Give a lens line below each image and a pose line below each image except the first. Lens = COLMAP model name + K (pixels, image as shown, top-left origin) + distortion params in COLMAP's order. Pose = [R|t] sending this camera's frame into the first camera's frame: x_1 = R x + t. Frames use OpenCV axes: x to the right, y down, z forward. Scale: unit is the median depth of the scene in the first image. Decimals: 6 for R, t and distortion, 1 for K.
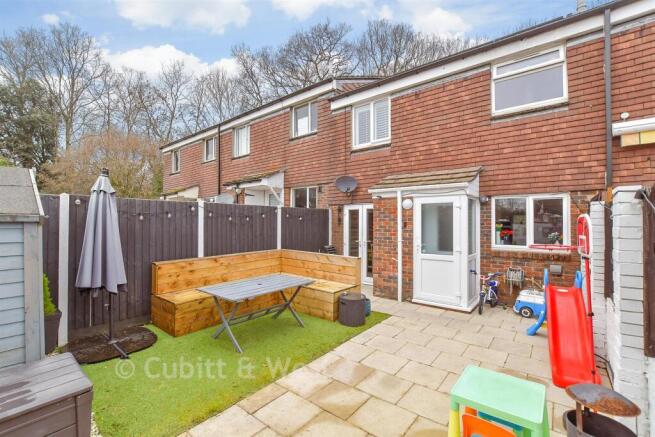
lens RADIAL K [[287.7, 0, 327.7], [0, 287.7, 218.6], [0, 0, 1]] dist [0.000080, 0.000005]
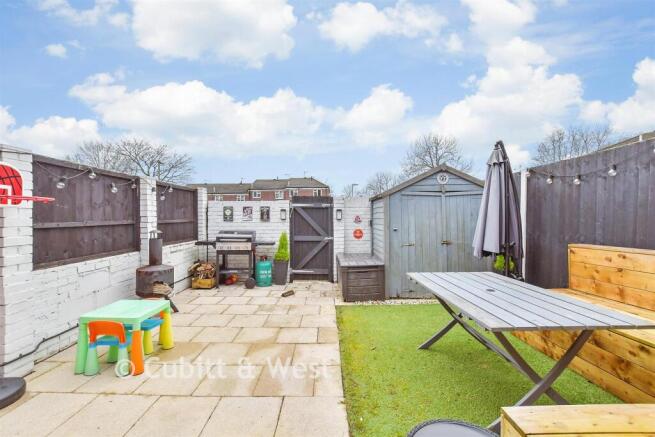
lens RADIAL K [[287.7, 0, 327.0], [0, 287.7, 218.6], [0, 0, 1]] dist [0.000080, 0.000005]
pose [[-0.770627, 0.006860, -0.637249, 0.475272], [0.007393, 0.999971, 0.001824, 0.125774], [0.637243, -0.003306, -0.770656, 1.710695]]
